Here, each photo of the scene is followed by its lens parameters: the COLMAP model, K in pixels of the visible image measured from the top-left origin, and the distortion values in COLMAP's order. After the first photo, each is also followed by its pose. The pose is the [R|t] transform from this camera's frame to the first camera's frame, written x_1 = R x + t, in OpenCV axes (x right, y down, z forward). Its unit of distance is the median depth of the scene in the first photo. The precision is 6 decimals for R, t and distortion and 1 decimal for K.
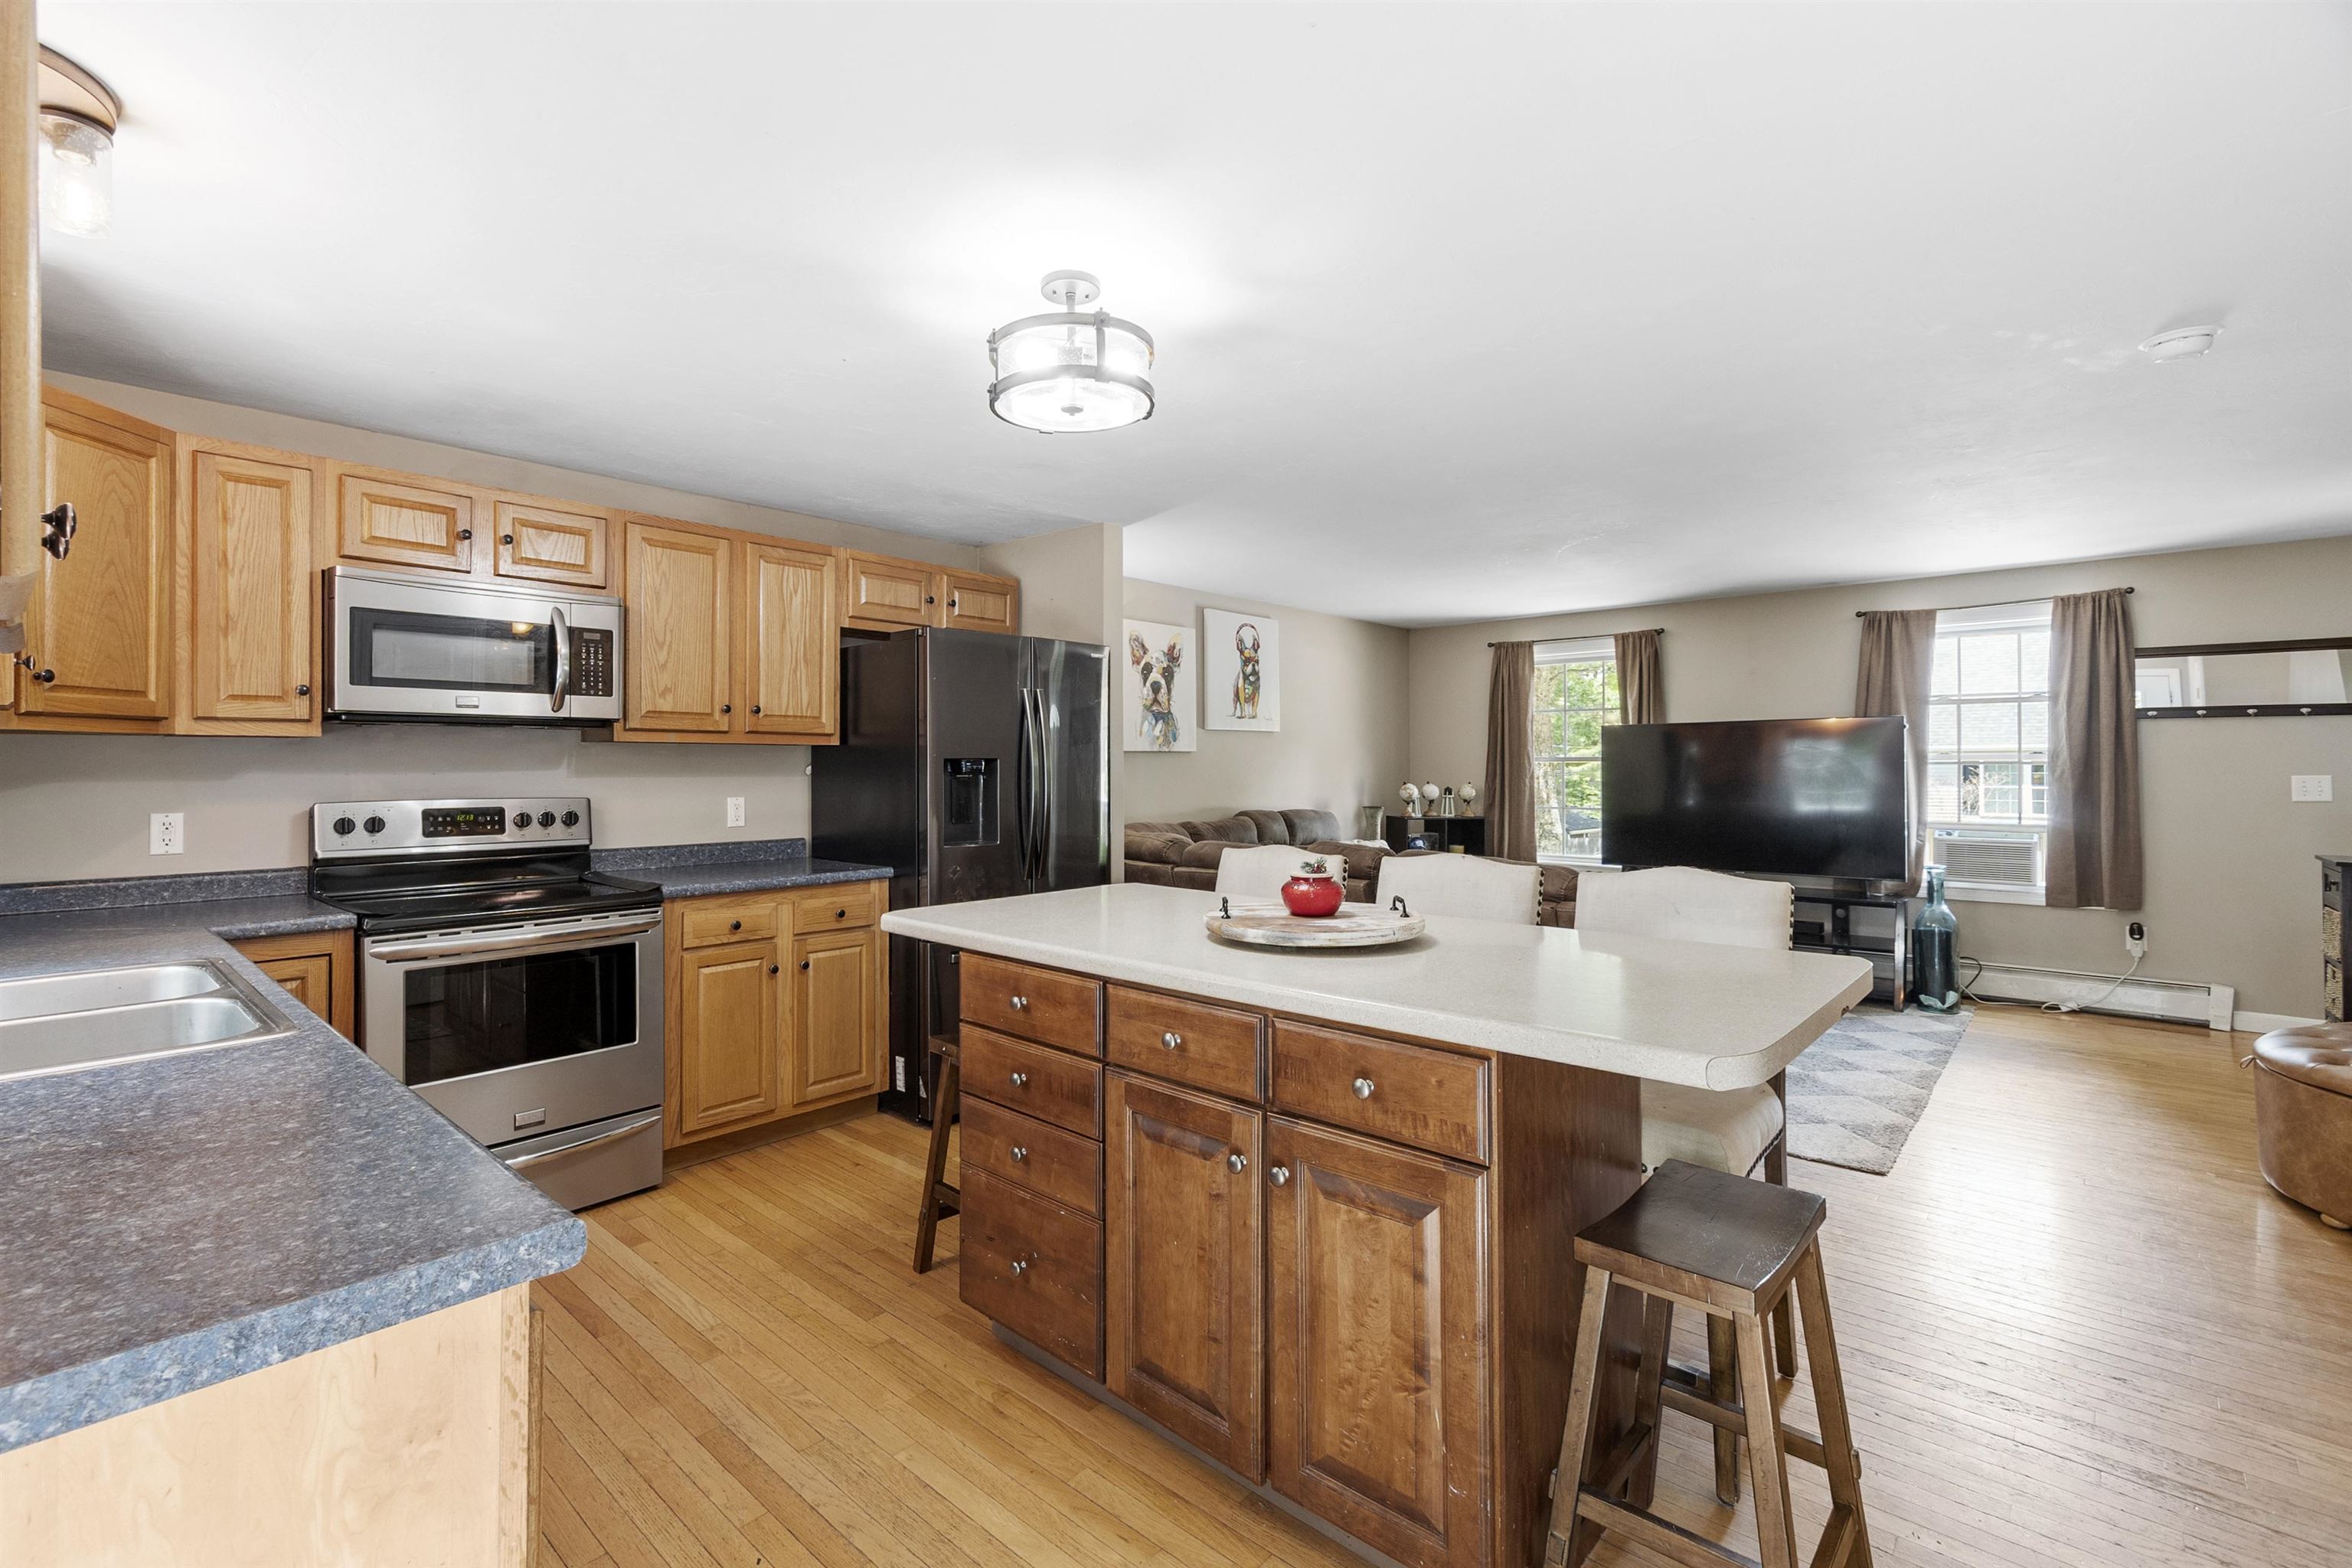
lens RADIAL K [[1027.8, 0, 1137.9], [0, 1027.8, 765.6], [0, 0, 1]] dist [-0.000269, 0.001791]
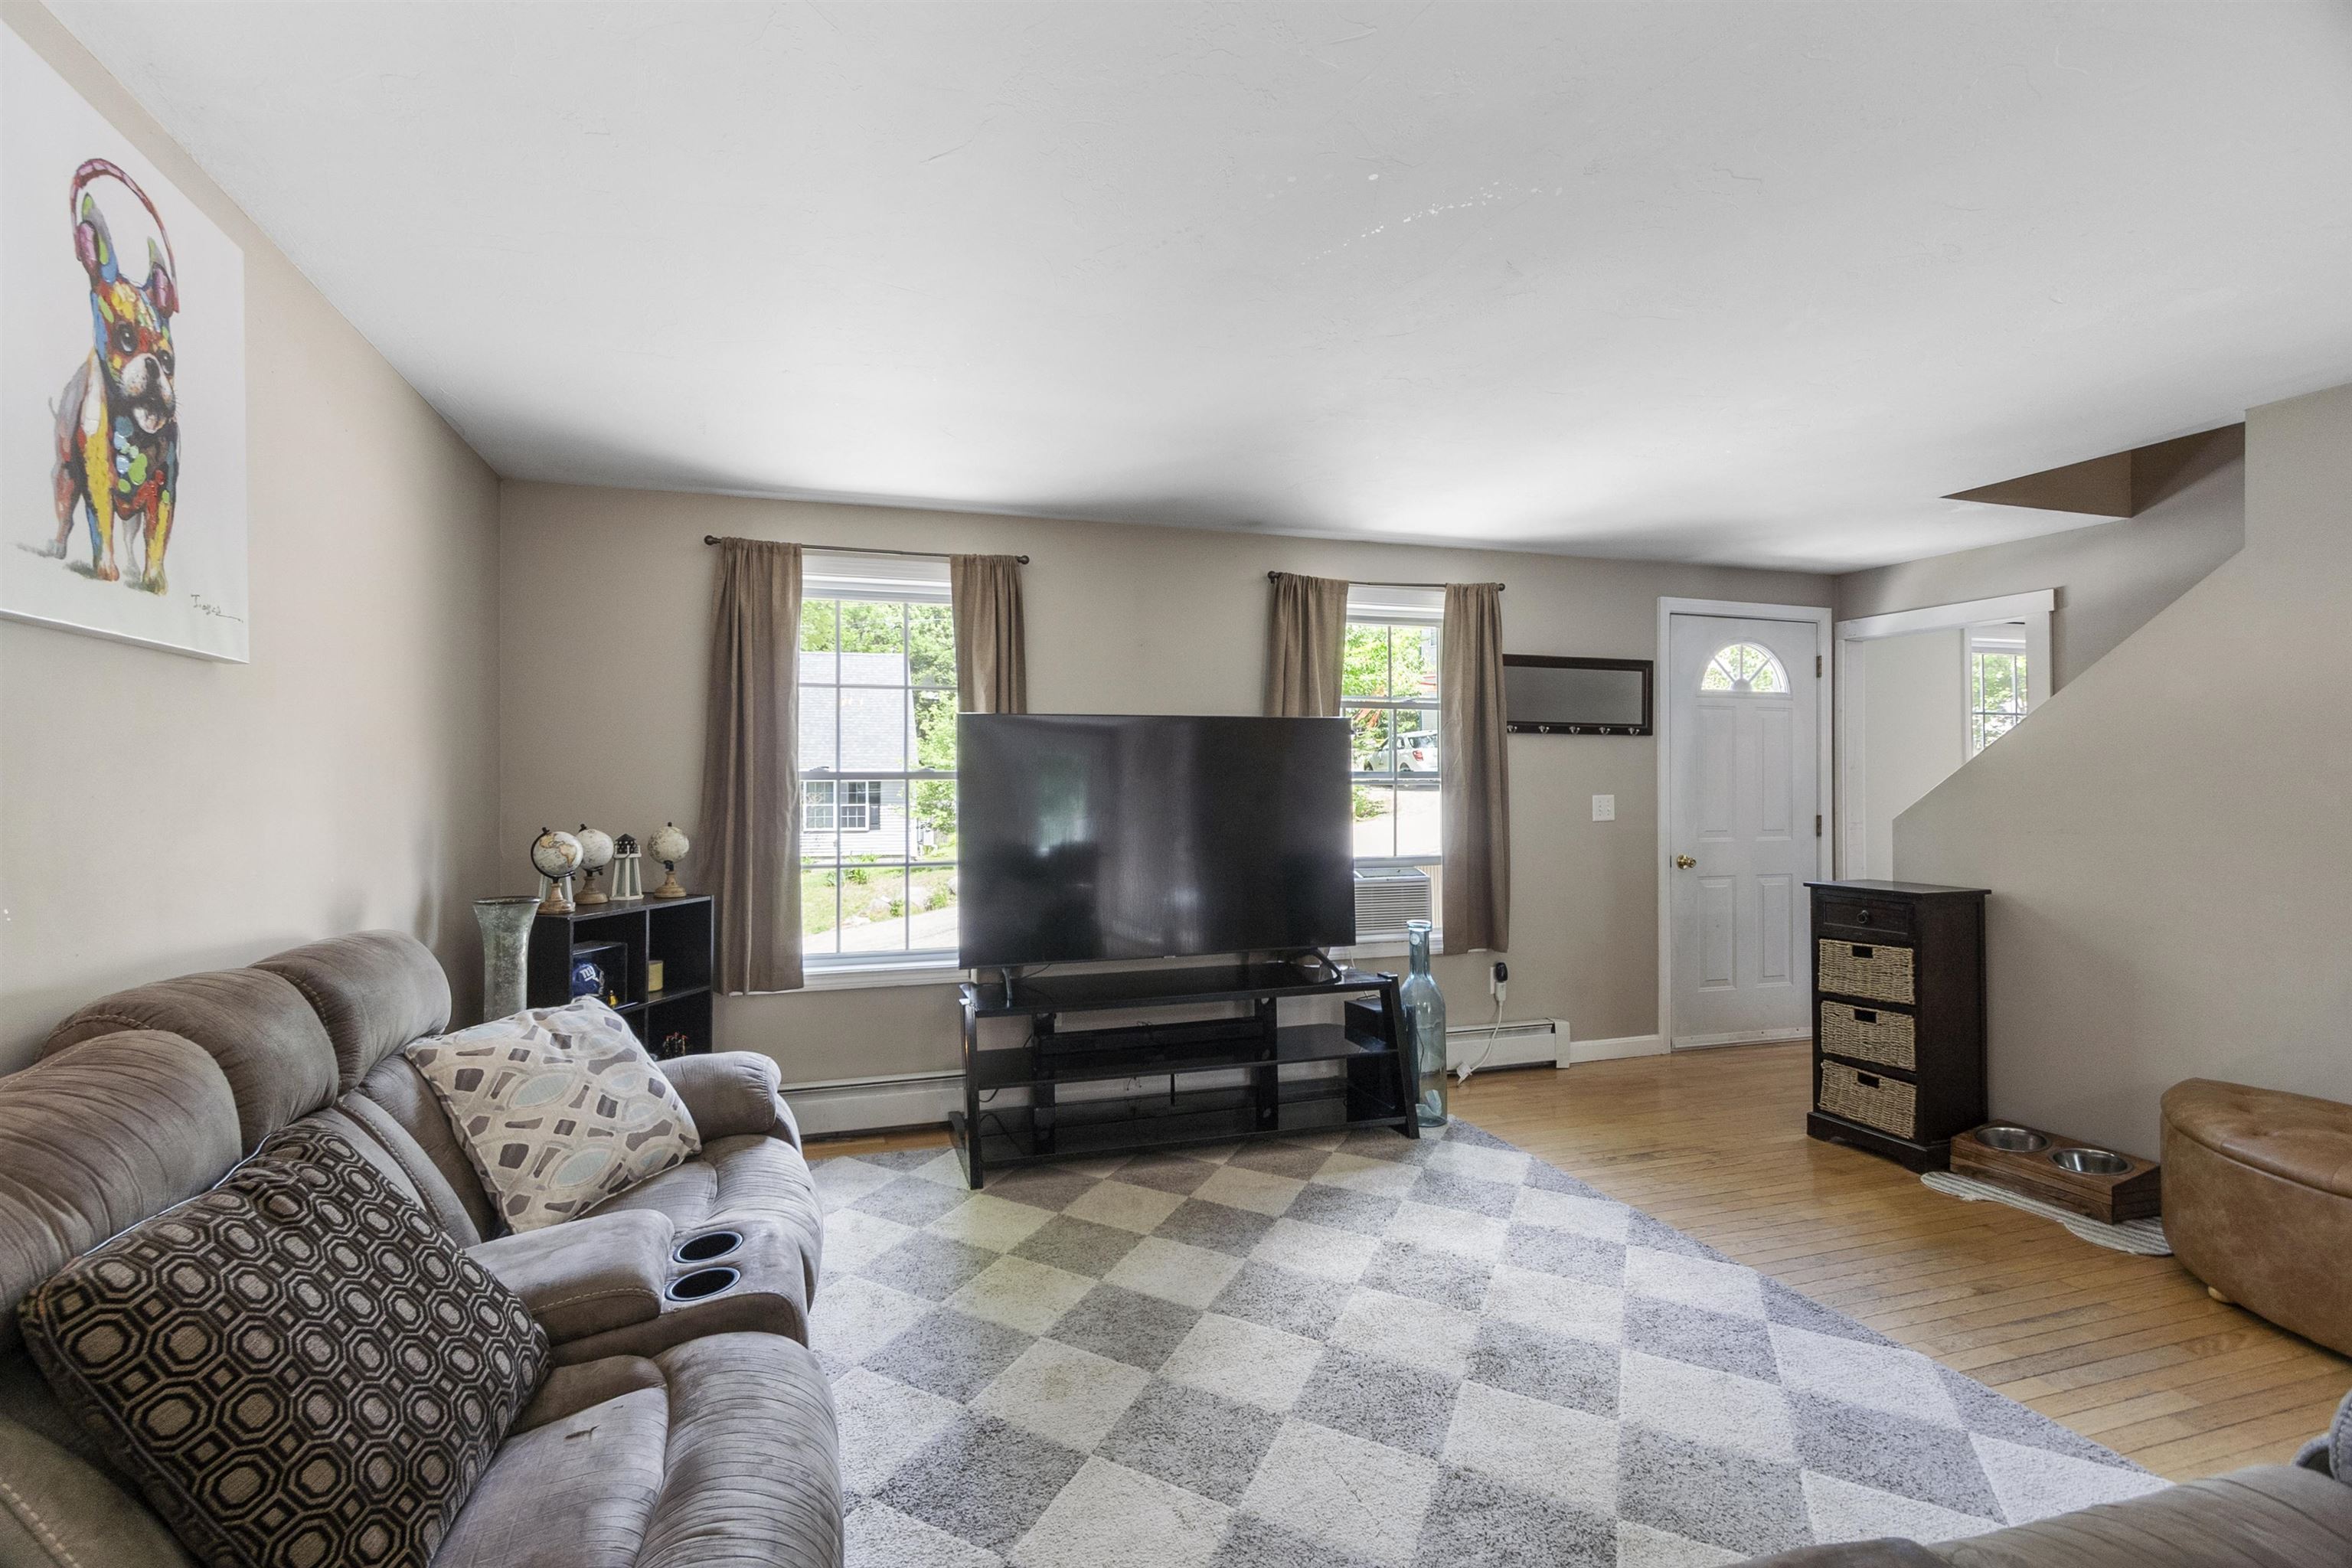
lens RADIAL K [[1027.8, 0, 1095.4], [0, 1027.8, 769.5], [0, 0, 1]] dist [-0.000269, 0.001791]
pose [[0.513642, 0.012289, 0.857917, 0.041137], [0.001940, 0.999878, -0.015485, -0.001495], [-0.858002, 0.009618, 0.513556, 1.317682]]
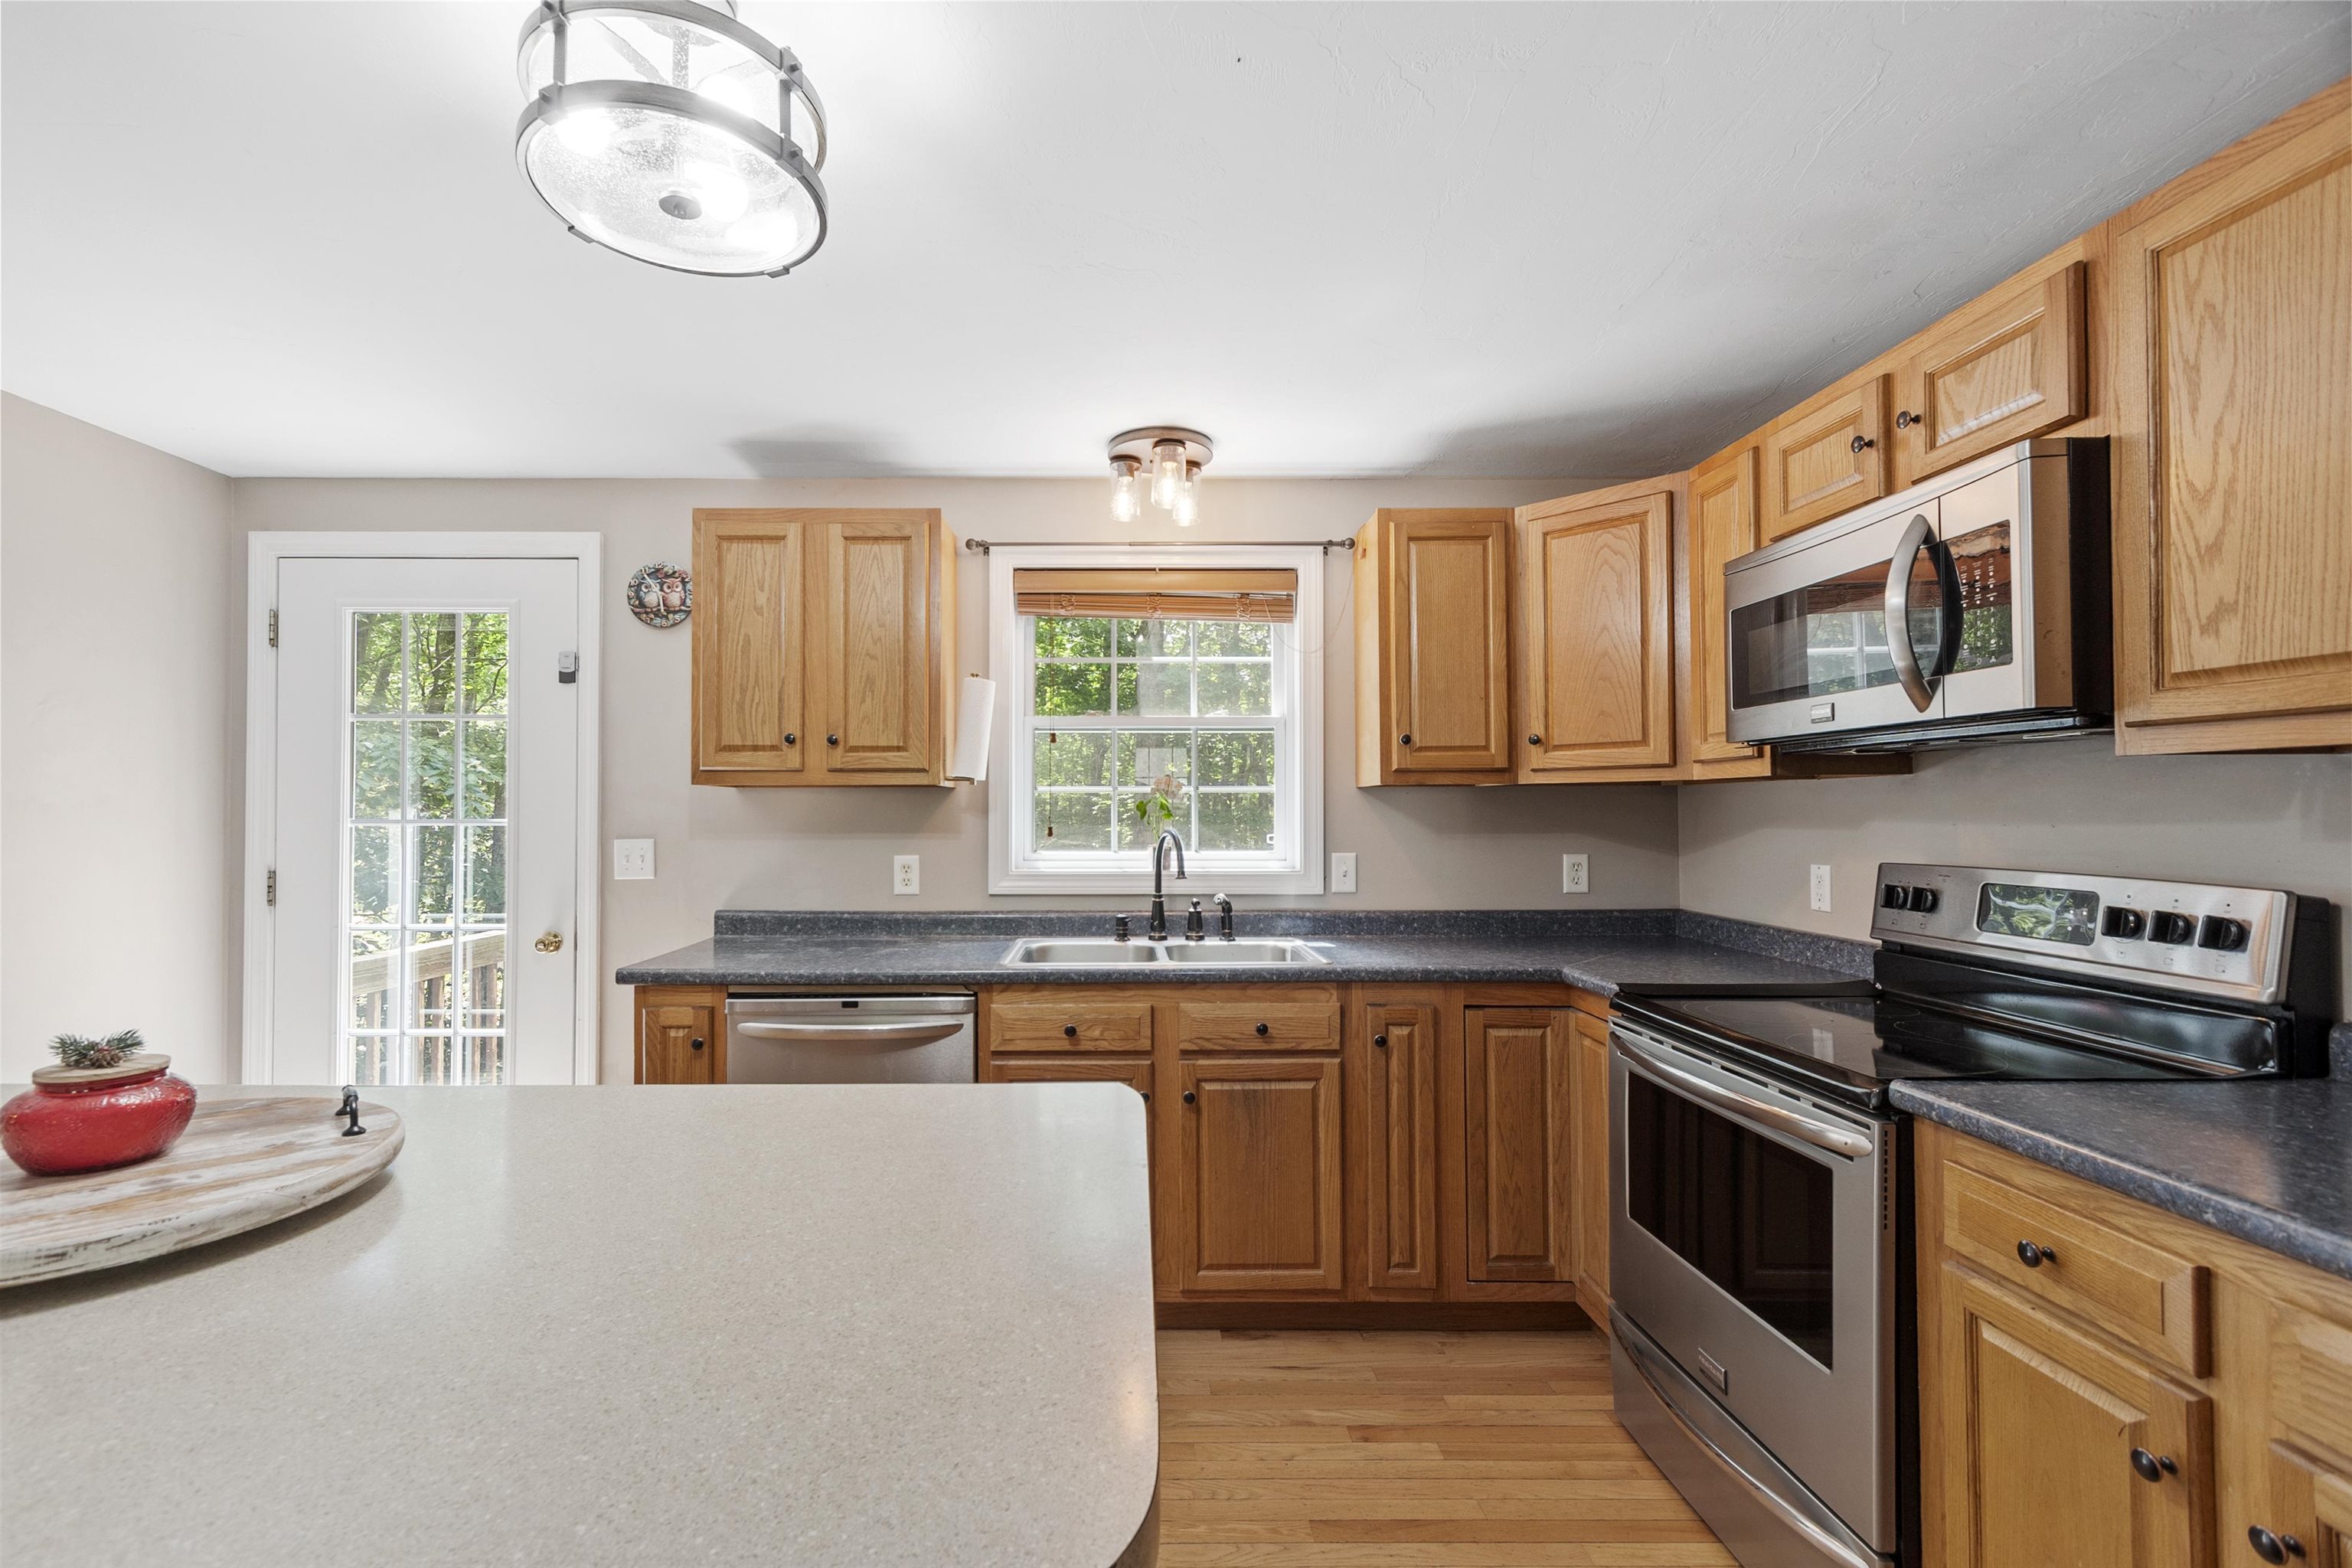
lens RADIAL K [[1027.8, 0, 1119.5], [0, 1027.8, 799.1], [0, 0, 1]] dist [-0.000269, 0.001791]
pose [[-0.730701, -0.005677, -0.682674, 0.091671], [0.003367, 0.999923, -0.011918, -0.001969], [0.682689, -0.011007, -0.730626, 1.023589]]
